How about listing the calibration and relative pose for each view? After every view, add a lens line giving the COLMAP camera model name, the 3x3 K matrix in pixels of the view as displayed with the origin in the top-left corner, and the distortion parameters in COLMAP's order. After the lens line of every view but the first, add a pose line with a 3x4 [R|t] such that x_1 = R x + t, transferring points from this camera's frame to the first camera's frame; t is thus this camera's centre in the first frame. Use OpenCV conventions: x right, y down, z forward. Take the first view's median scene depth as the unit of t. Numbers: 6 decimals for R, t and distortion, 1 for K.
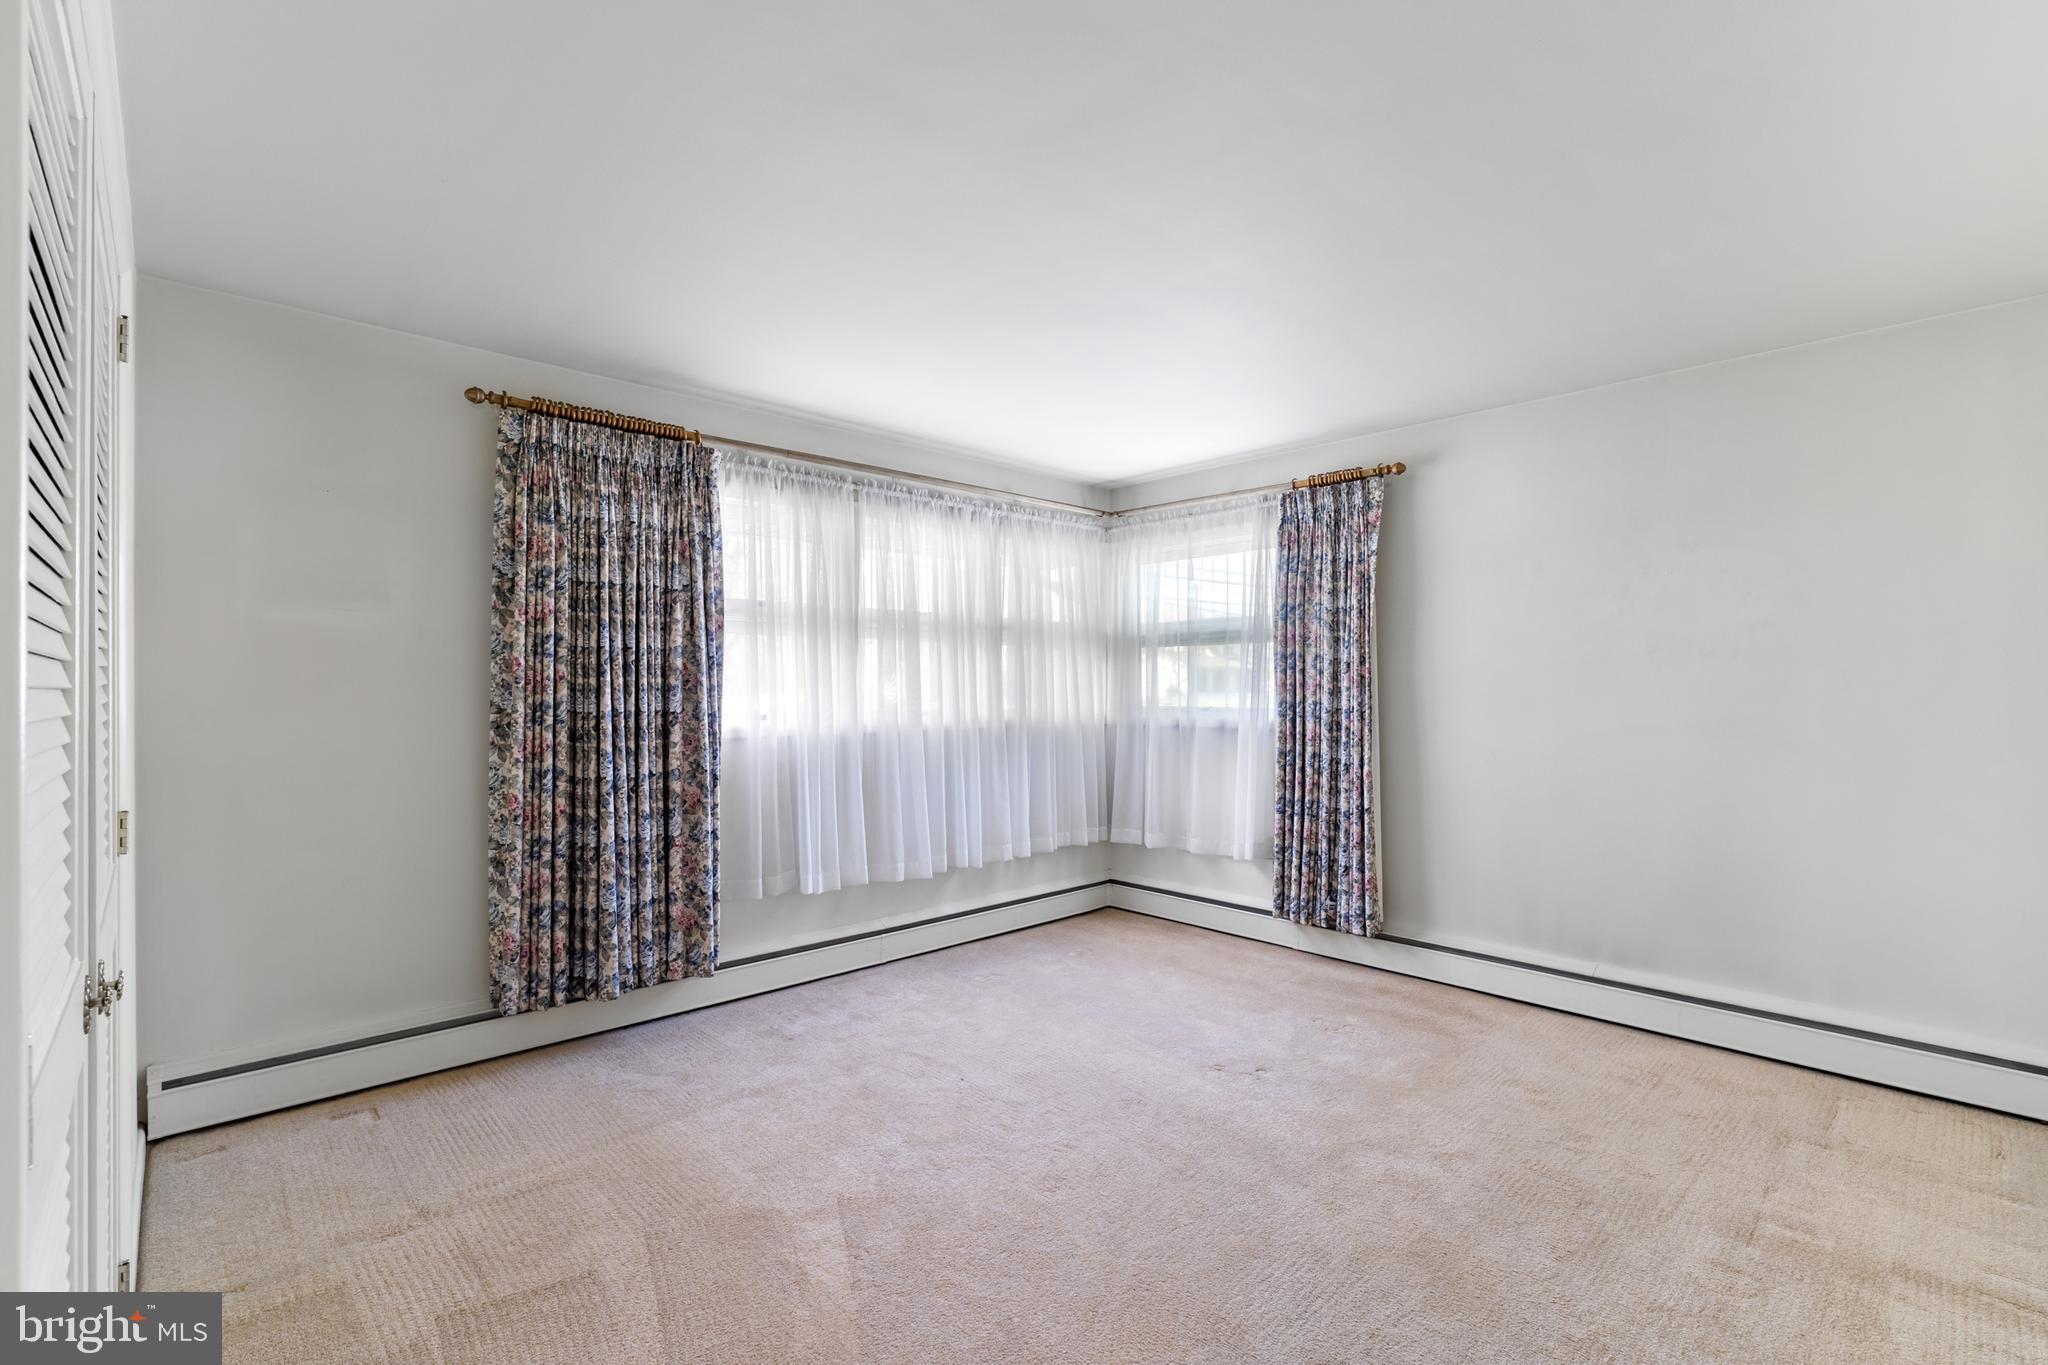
lens RADIAL K [[914.7, 0, 1016.7], [0, 914.7, 682.9], [0, 0, 1]] dist [-0.008473, 0.002697]
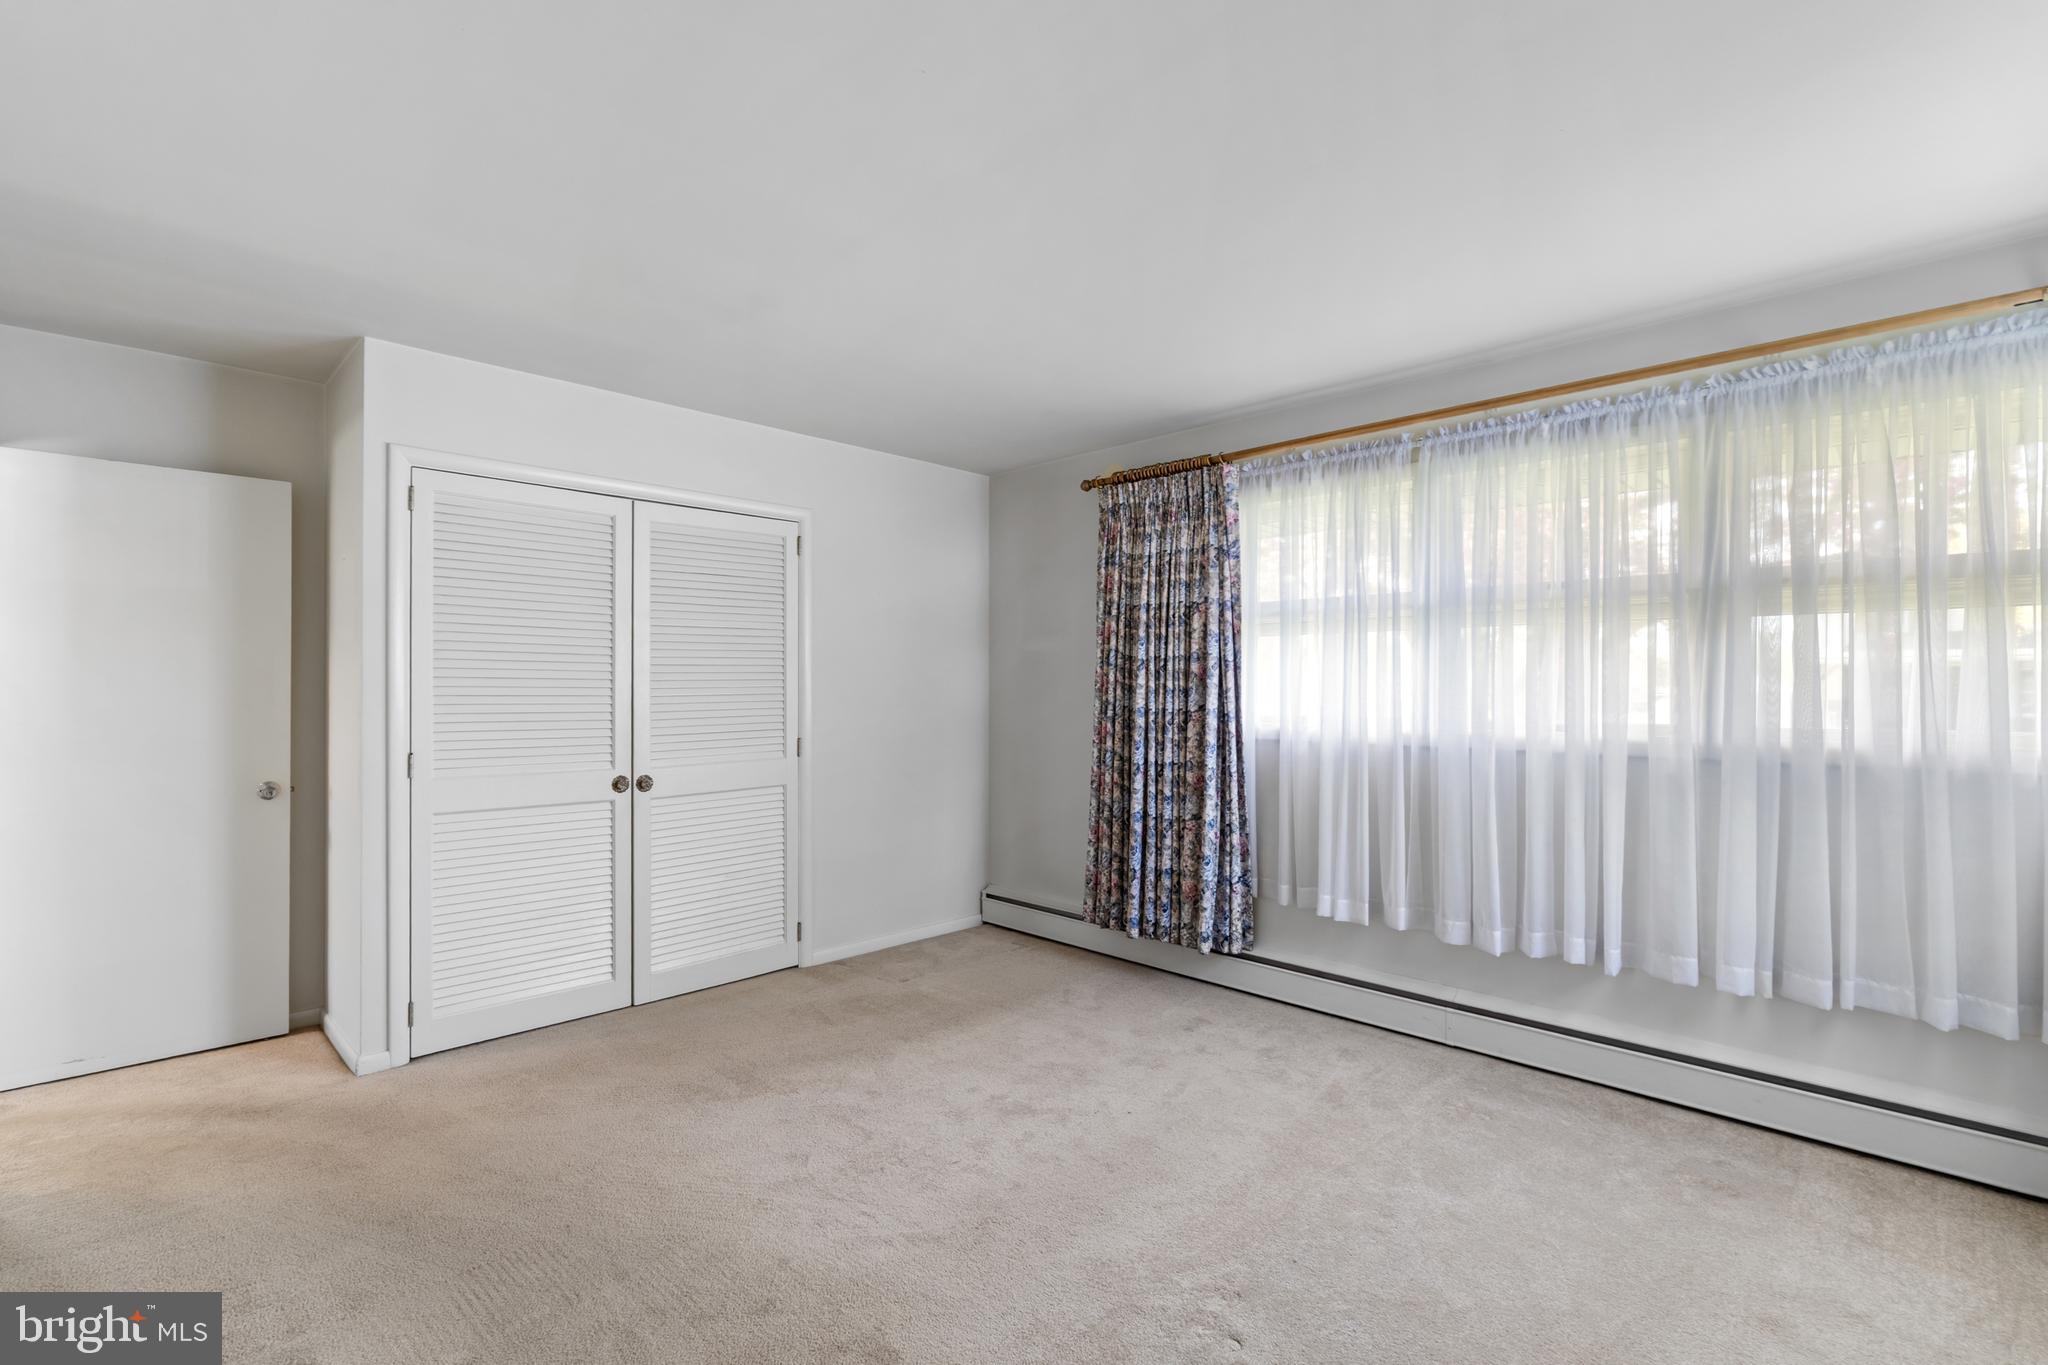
lens RADIAL K [[914.7, 0, 1041.5], [0, 914.7, 690.6], [0, 0, 1]] dist [-0.008473, 0.002697]
pose [[0.062244, 0.001783, -0.998059, 0.697671], [-0.000545, 0.999998, 0.001752, 0.004497], [0.998061, 0.000435, 0.062244, 0.696602]]
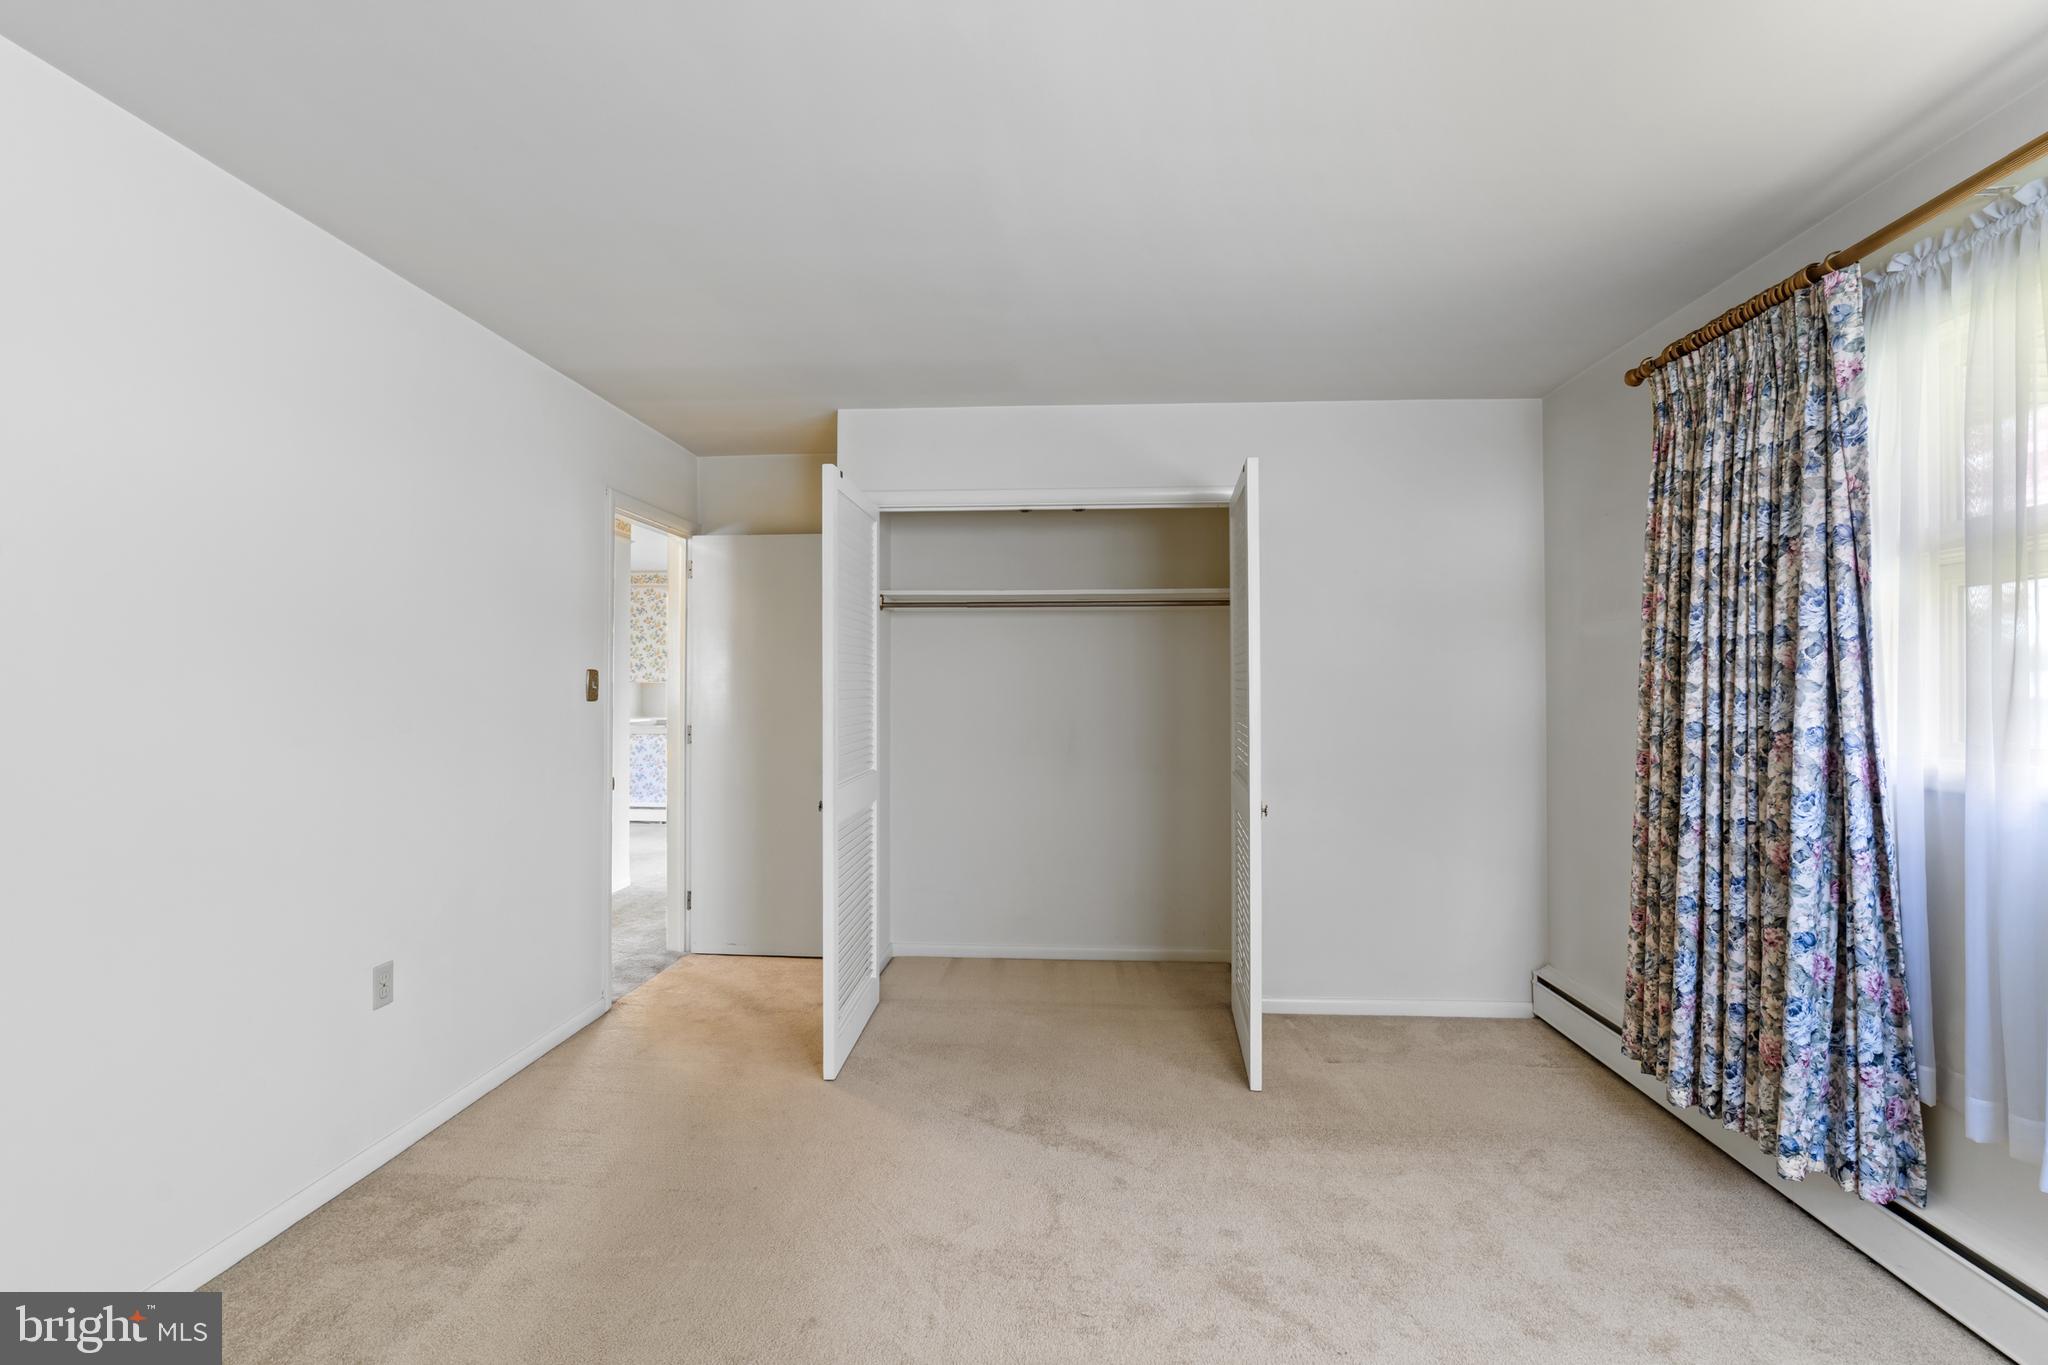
lens RADIAL K [[914.7, 0, 1033.7], [0, 914.7, 678.2], [0, 0, 1]] dist [-0.008473, 0.002697]
pose [[-0.714478, -0.010132, -0.699584, 0.407641], [0.000956, 0.999880, -0.015458, 0.004270], [0.699657, -0.011713, -0.714383, 1.021959]]
